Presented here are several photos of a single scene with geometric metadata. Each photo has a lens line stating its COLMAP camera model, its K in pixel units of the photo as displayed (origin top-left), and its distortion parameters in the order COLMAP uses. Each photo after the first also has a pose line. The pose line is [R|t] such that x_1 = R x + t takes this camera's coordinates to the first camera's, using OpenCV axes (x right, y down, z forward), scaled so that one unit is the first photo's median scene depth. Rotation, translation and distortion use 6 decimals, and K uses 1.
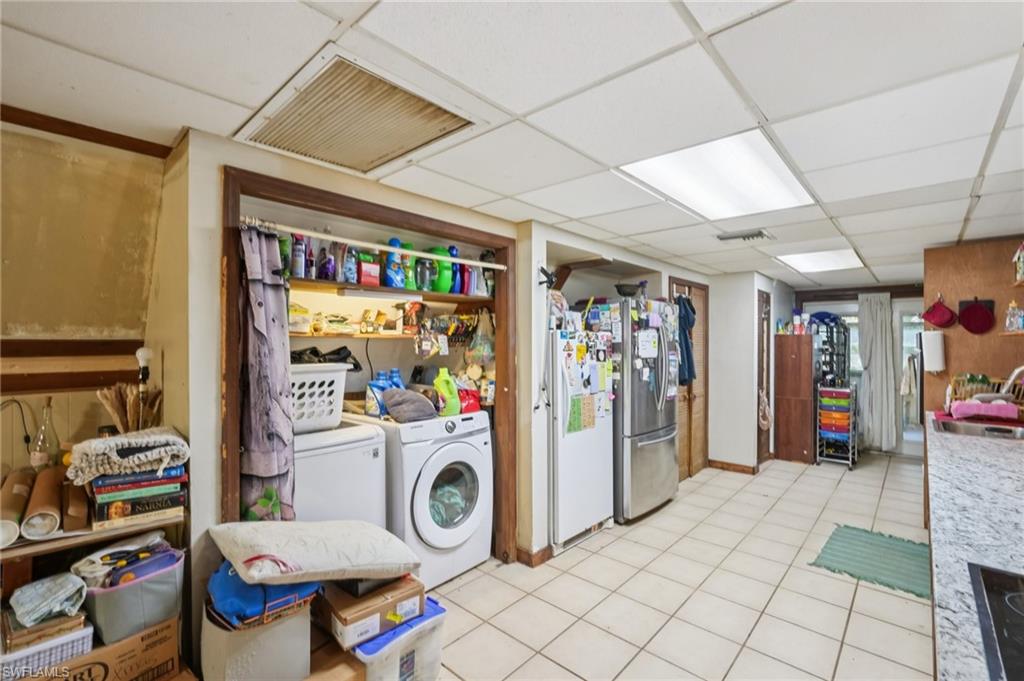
lens RADIAL K [[448.8, 0, 511.2], [0, 448.8, 344.2], [0, 0, 1]] dist [-0.014905, 0.000139]
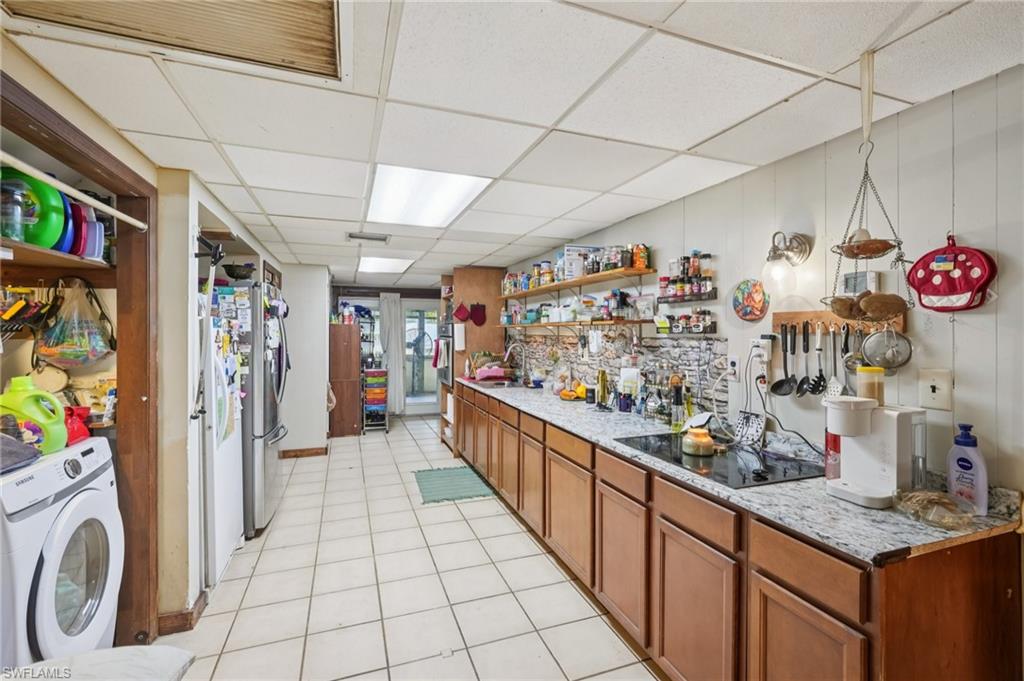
lens RADIAL K [[456.4, 0, 516.1], [0, 456.4, 329.7], [0, 0, 1]] dist [-0.017531, -0.000146]
pose [[0.447231, 0.002121, 0.894416, -0.351261], [0.004778, 0.999977, -0.004761, -0.001351], [-0.894406, 0.006402, 0.447211, 0.148721]]
